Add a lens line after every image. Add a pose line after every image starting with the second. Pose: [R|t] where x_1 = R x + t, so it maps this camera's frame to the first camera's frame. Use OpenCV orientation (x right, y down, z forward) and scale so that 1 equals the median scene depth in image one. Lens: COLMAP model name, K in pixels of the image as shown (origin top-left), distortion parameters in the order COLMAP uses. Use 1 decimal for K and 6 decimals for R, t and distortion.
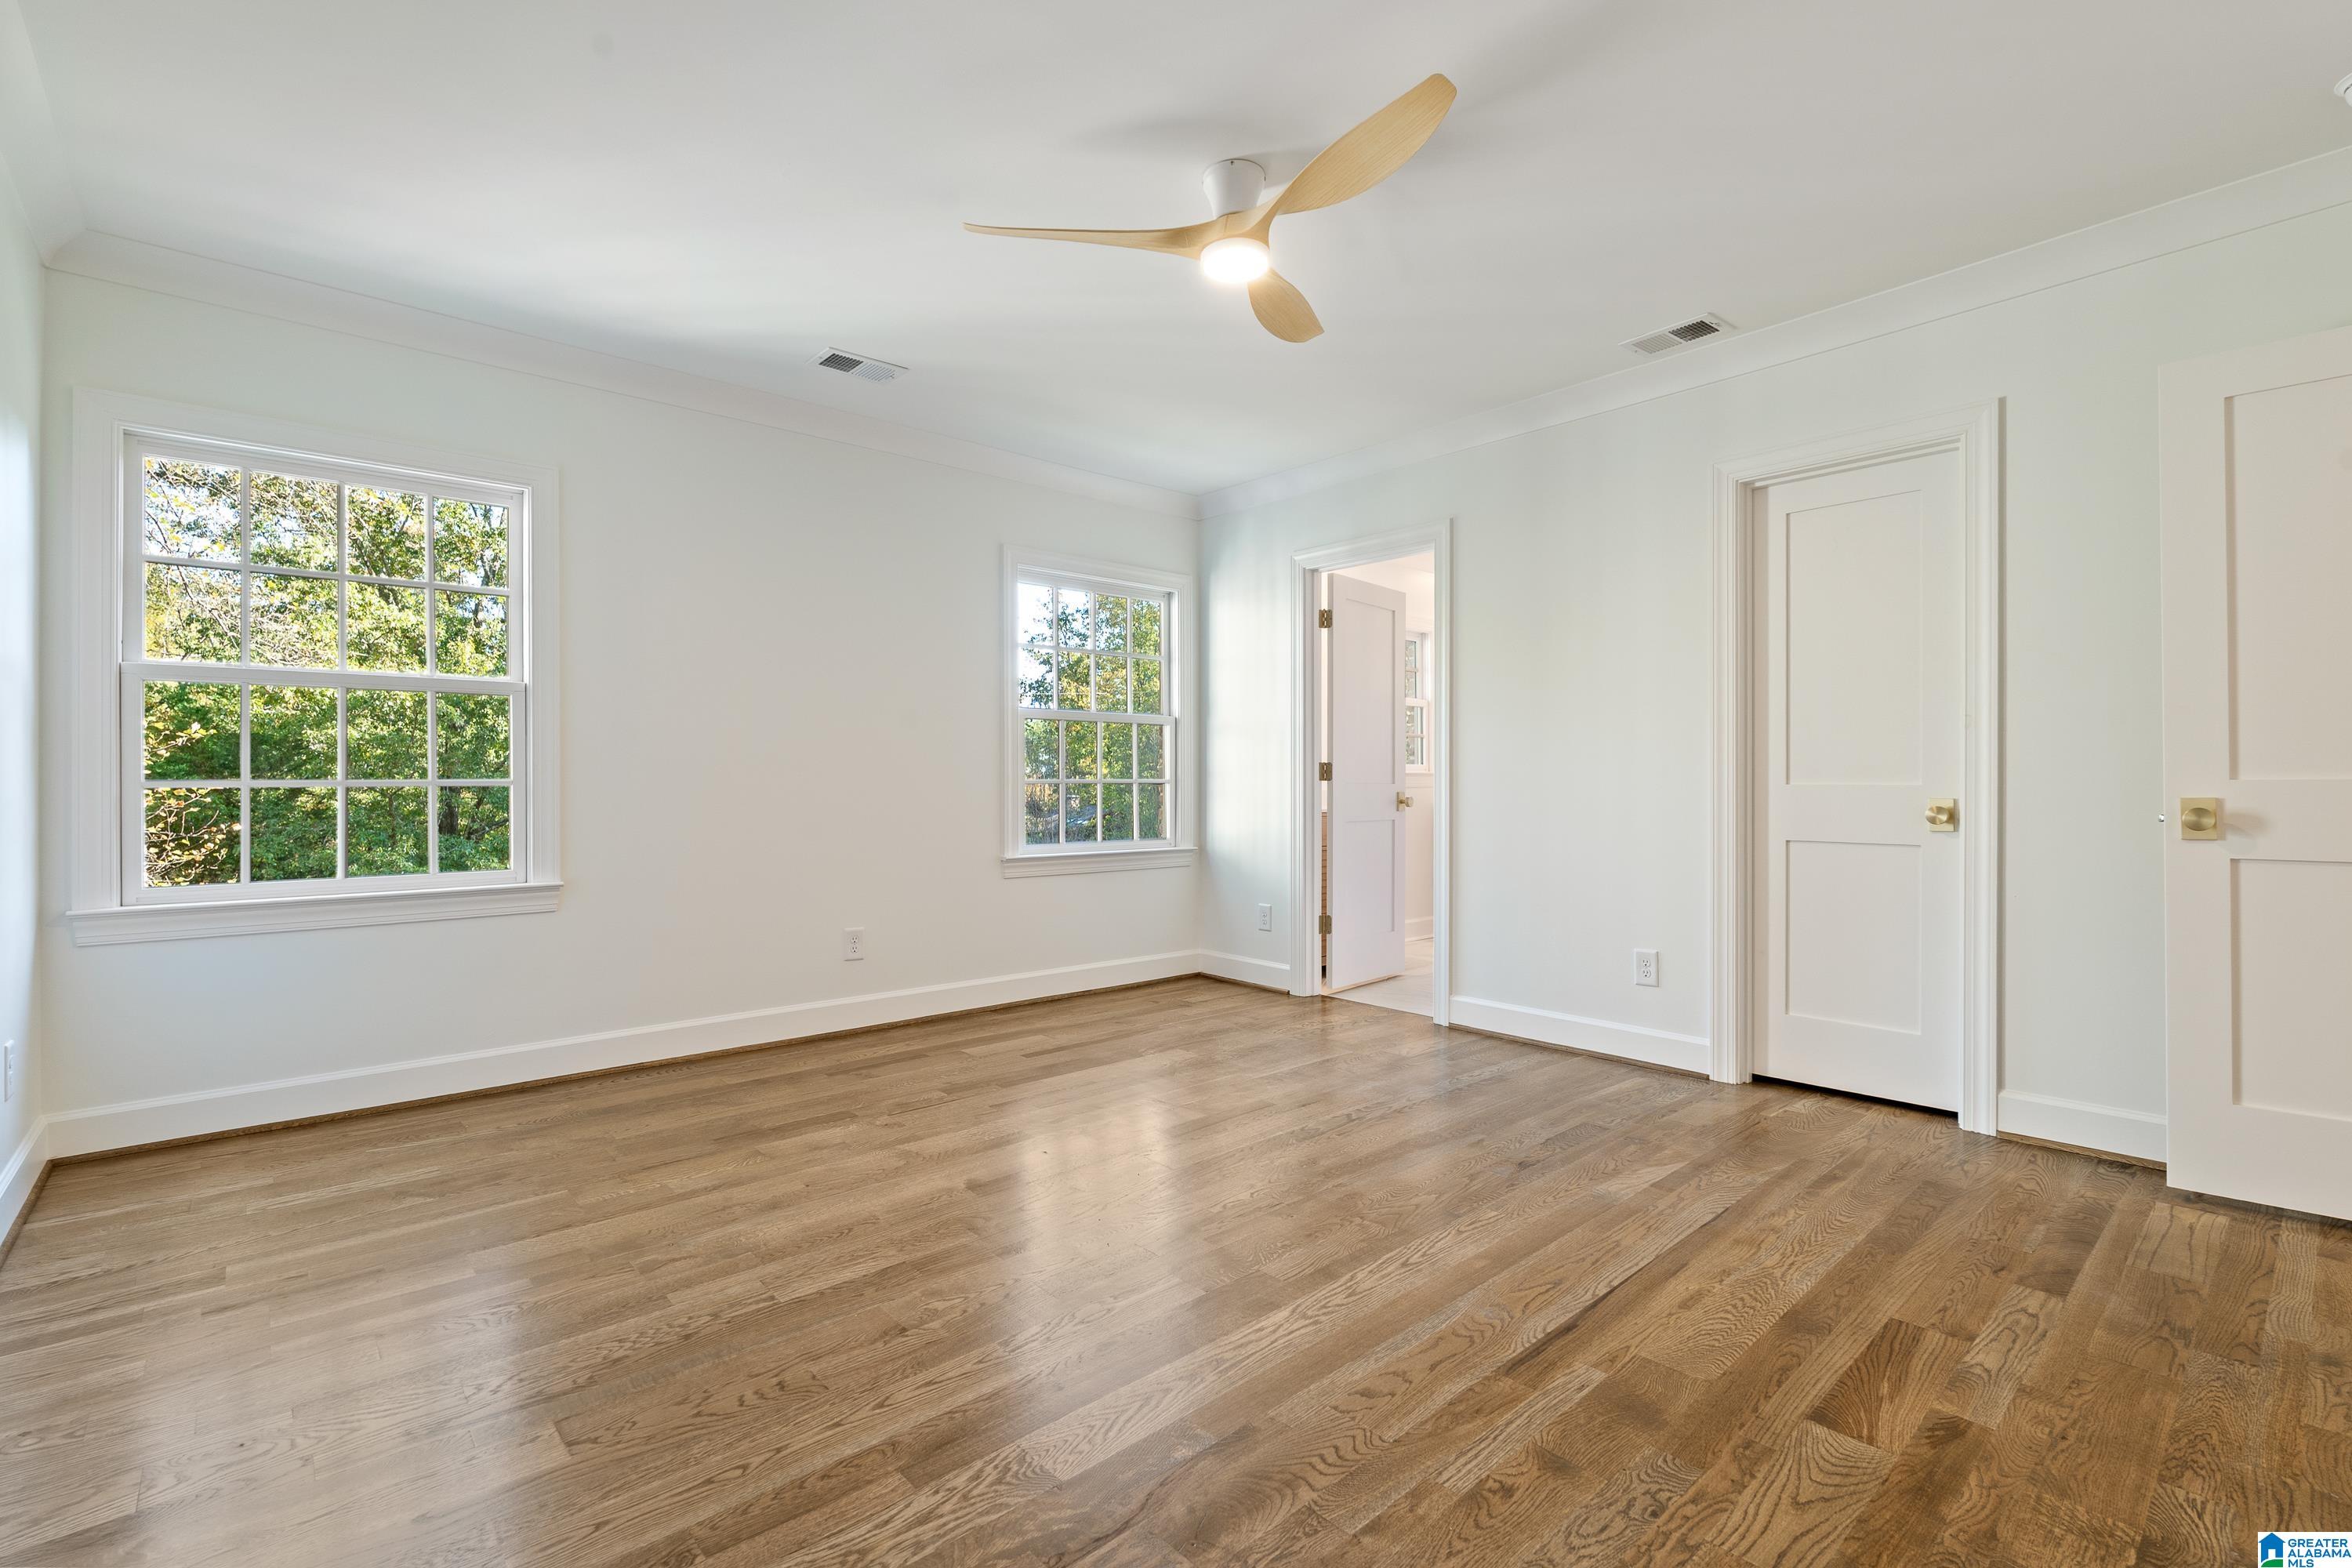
lens RADIAL K [[1051.5, 0, 1154.1], [0, 1051.5, 763.3], [0, 0, 1]] dist [-0.002762, -0.000268]
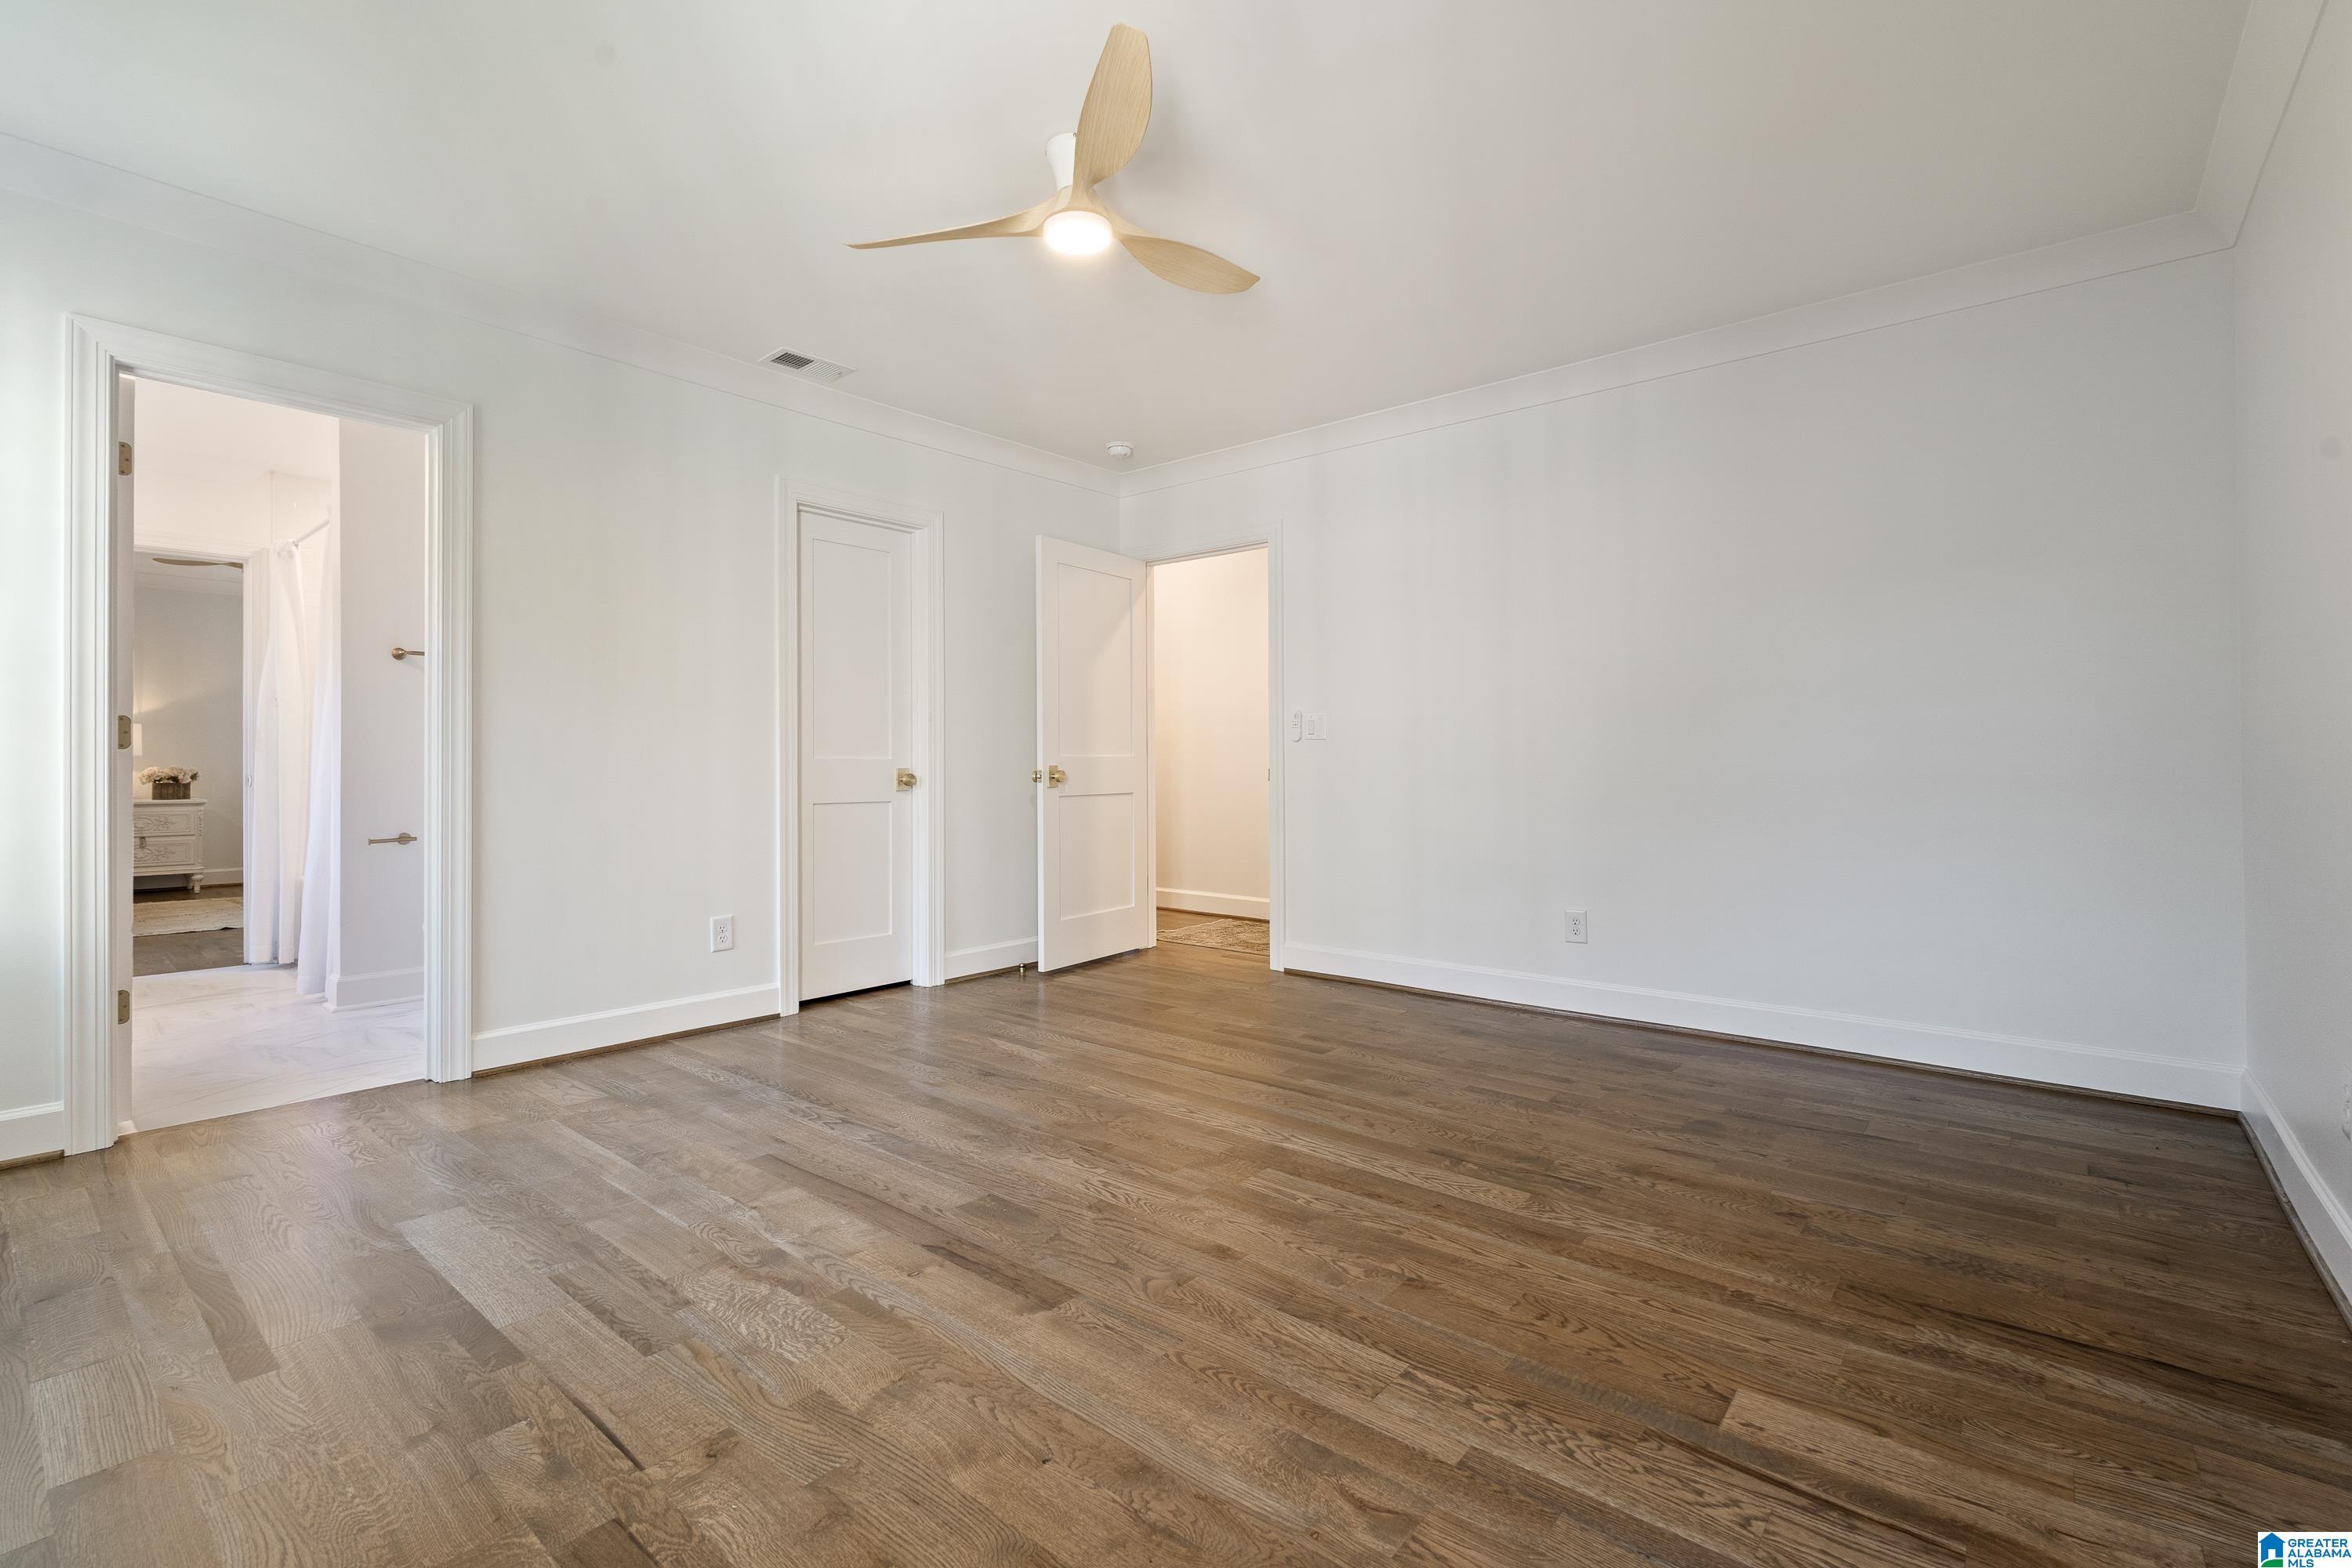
lens RADIAL K [[1051.5, 0, 1154.1], [0, 1051.5, 763.3], [0, 0, 1]] dist [-0.002762, -0.000268]
pose [[-0.151407, 0.003894, 0.988464, -1.074877], [-0.017327, 0.999828, -0.006593, 0.040113], [-0.988320, -0.018126, -0.151313, 1.246485]]
